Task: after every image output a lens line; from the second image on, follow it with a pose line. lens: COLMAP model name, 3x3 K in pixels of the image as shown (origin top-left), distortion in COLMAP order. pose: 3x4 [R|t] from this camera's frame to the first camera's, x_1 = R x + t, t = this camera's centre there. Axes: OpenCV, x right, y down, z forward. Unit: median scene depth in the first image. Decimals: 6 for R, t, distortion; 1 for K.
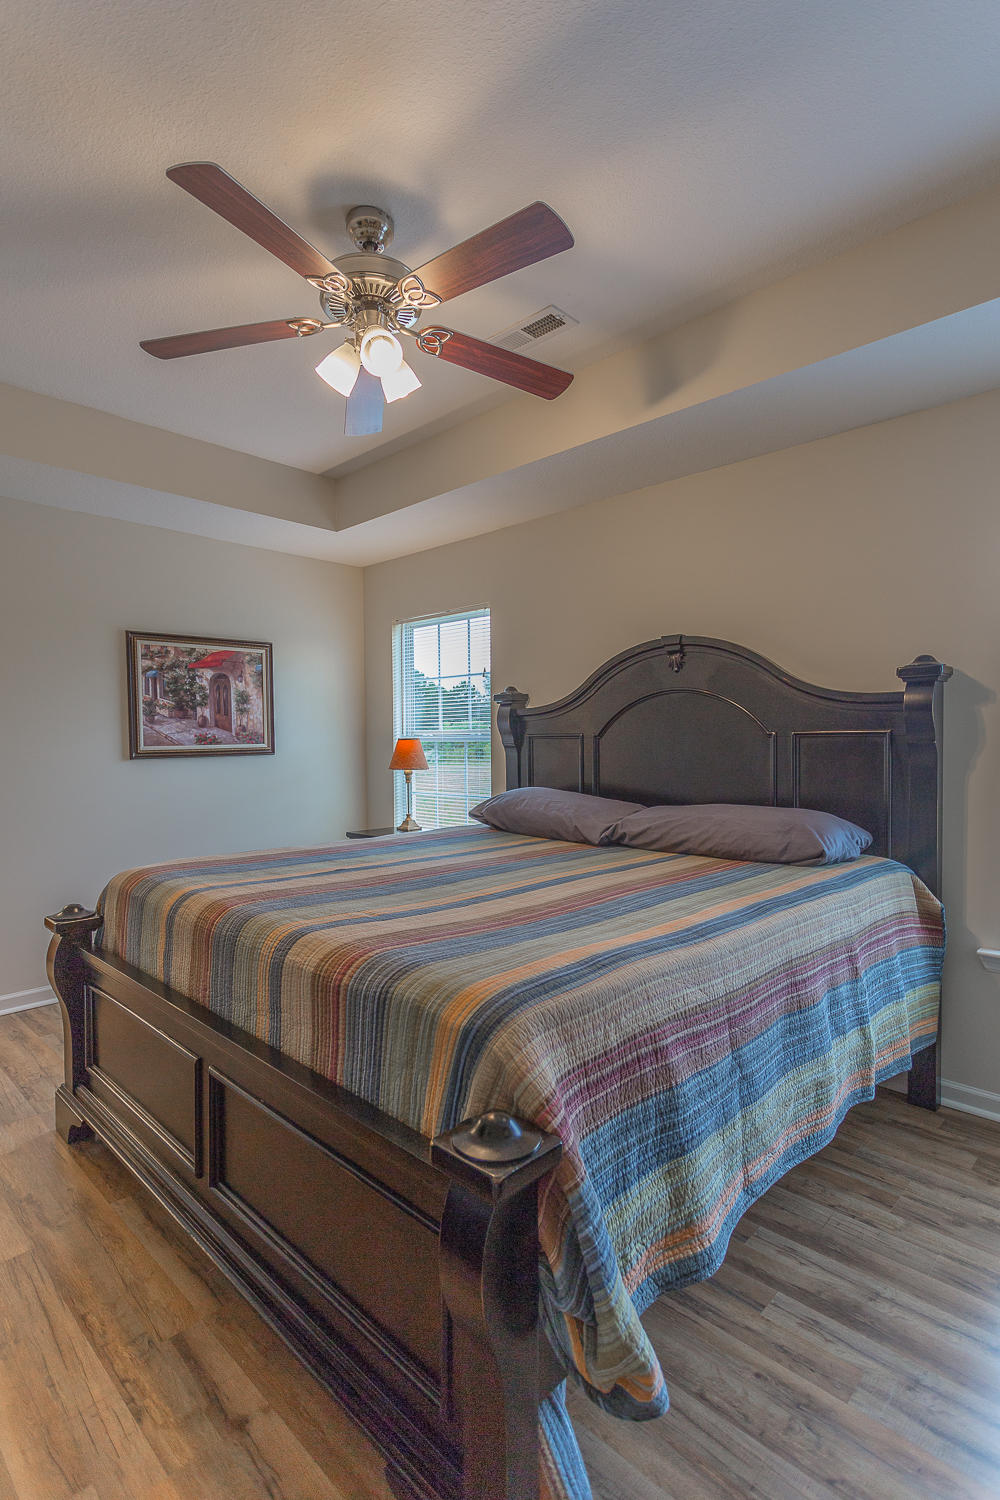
lens RADIAL K [[724.1, 0, 454.3], [0, 724.1, 902.8], [0, 0, 1]] dist [0.002055, 0.000484]
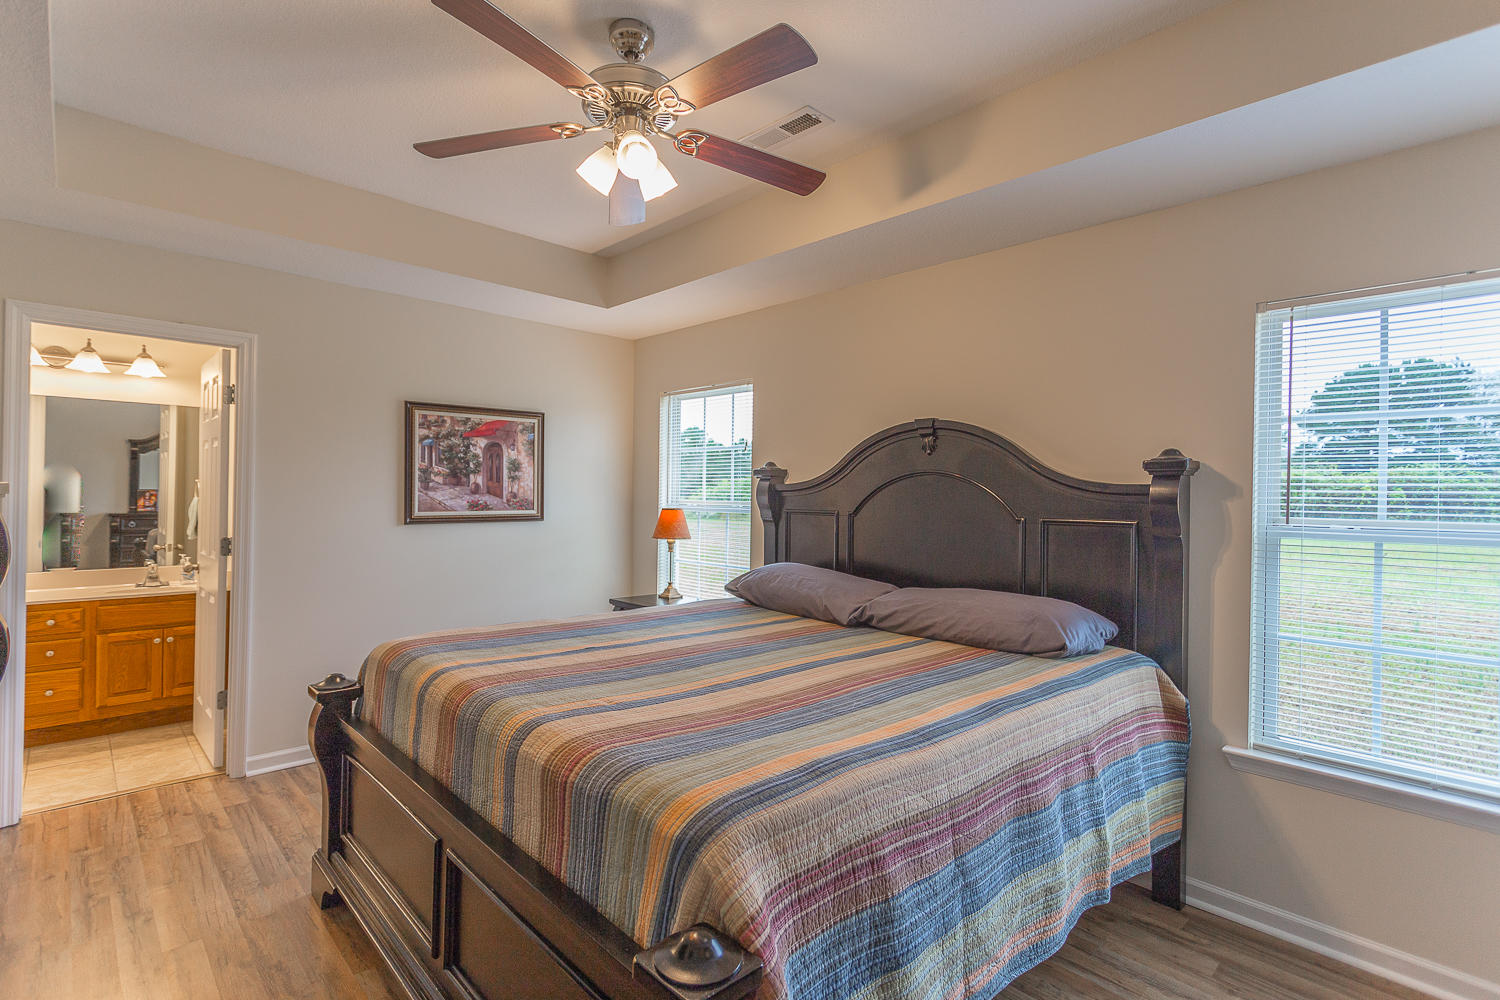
lens RADIAL K [[724.1, 0, 842.9], [0, 724.1, 494.3], [0, 0, 1]] dist [0.002055, 0.000484]
pose [[0.999183, 0.018489, -0.035937, 0.235551], [-0.019492, 0.999424, -0.027772, -0.245108], [0.035403, 0.028450, 0.998968, -0.015954]]
